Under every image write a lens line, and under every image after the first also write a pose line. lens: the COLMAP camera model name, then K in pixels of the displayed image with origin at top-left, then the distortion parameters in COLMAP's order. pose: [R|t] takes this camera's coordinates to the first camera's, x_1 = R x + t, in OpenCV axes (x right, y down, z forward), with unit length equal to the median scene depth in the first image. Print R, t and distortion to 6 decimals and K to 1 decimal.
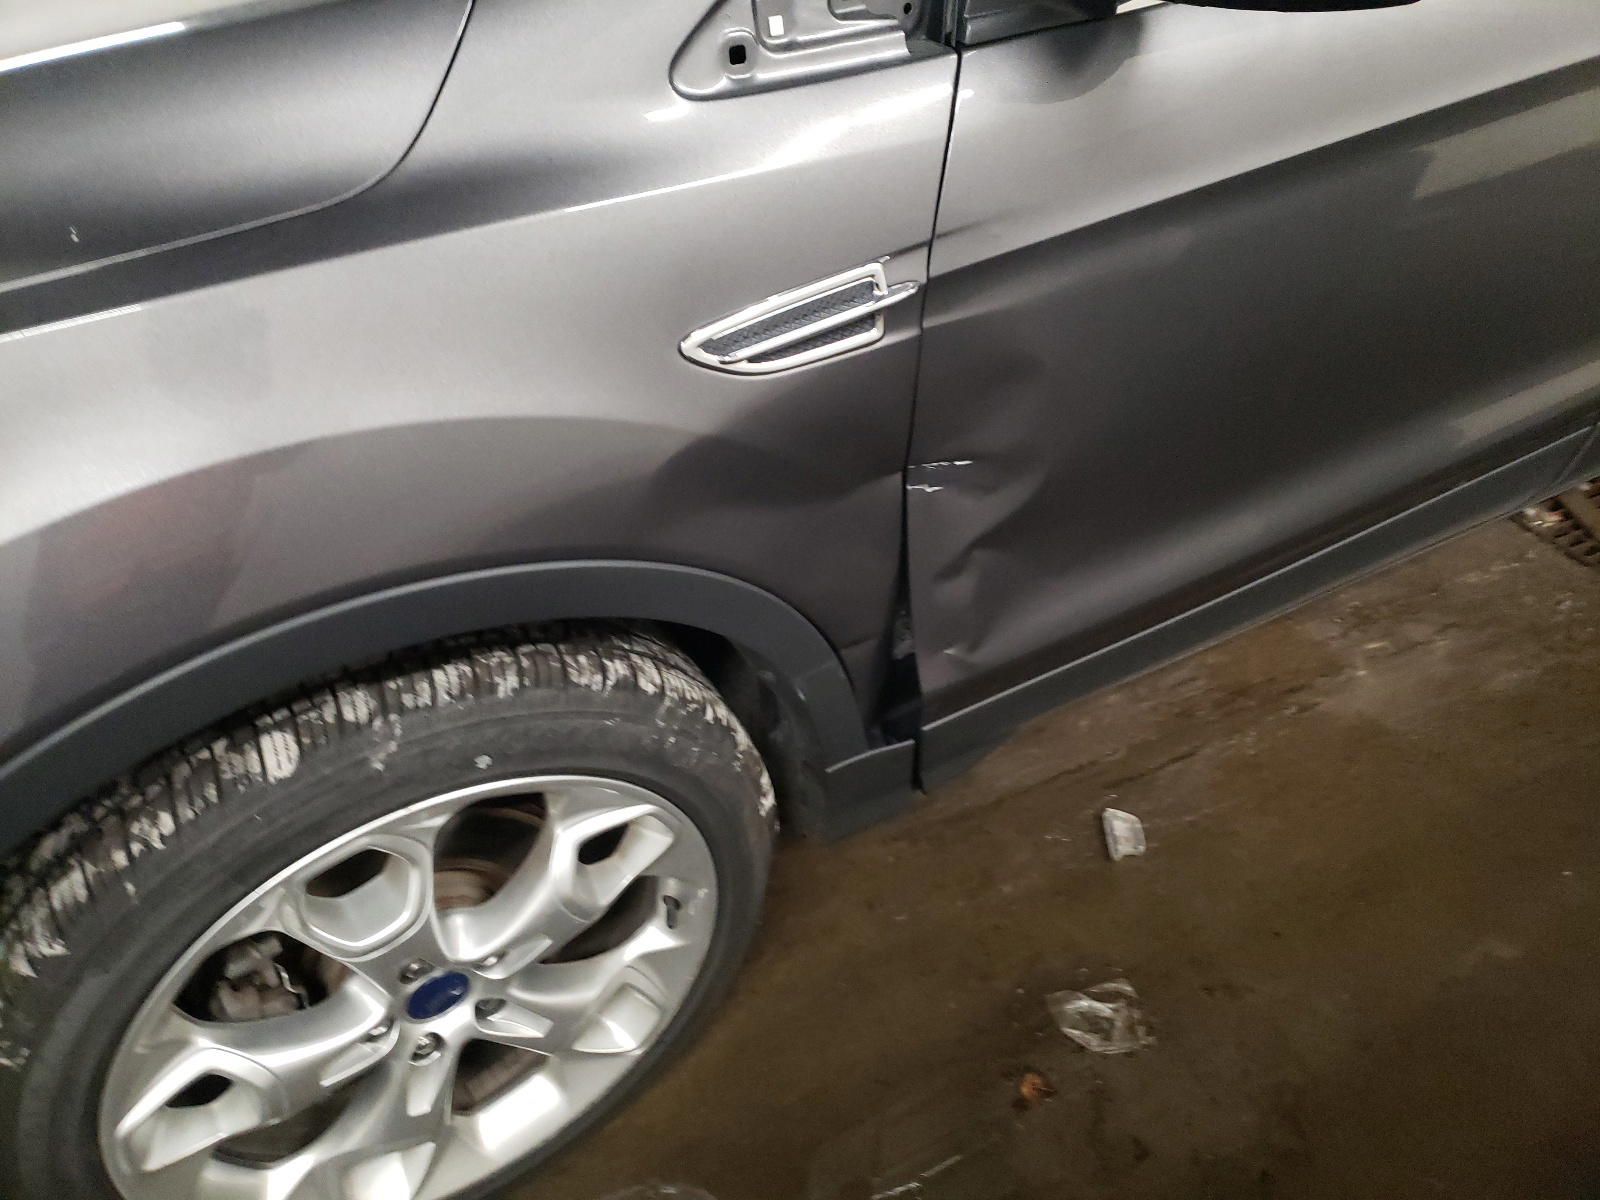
lens RADIAL K [[1369.8, 0, 800.0], [0, 1369.8, 600.0], [0, 0, 1]] dist [0.008094, 0.003433]
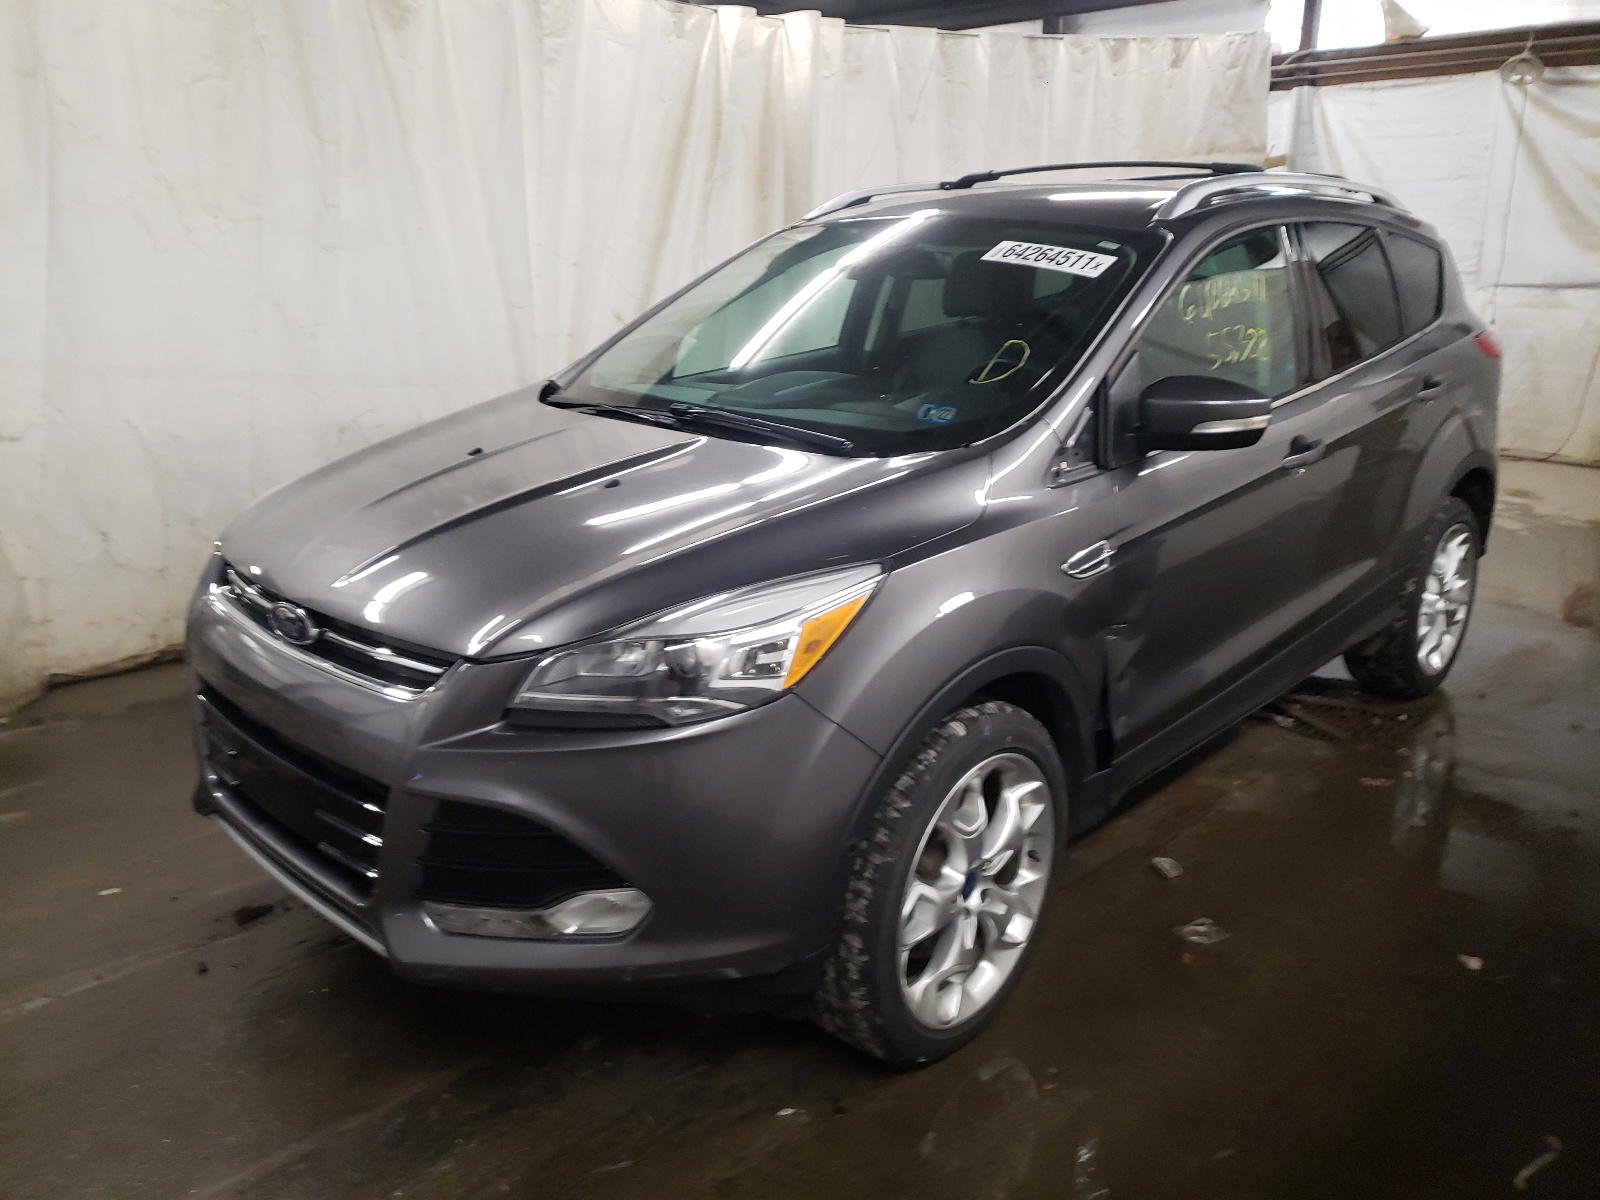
lens RADIAL K [[1227.1, 0, 800.0], [0, 1227.1, 600.0], [0, 0, 1]] dist [-0.001337, -0.000796]
pose [[0.966154, -0.112212, 0.232281, -1.008458], [0.192291, 0.913504, -0.358516, 0.569387], [-0.171960, 0.391048, 0.904163, -0.980867]]
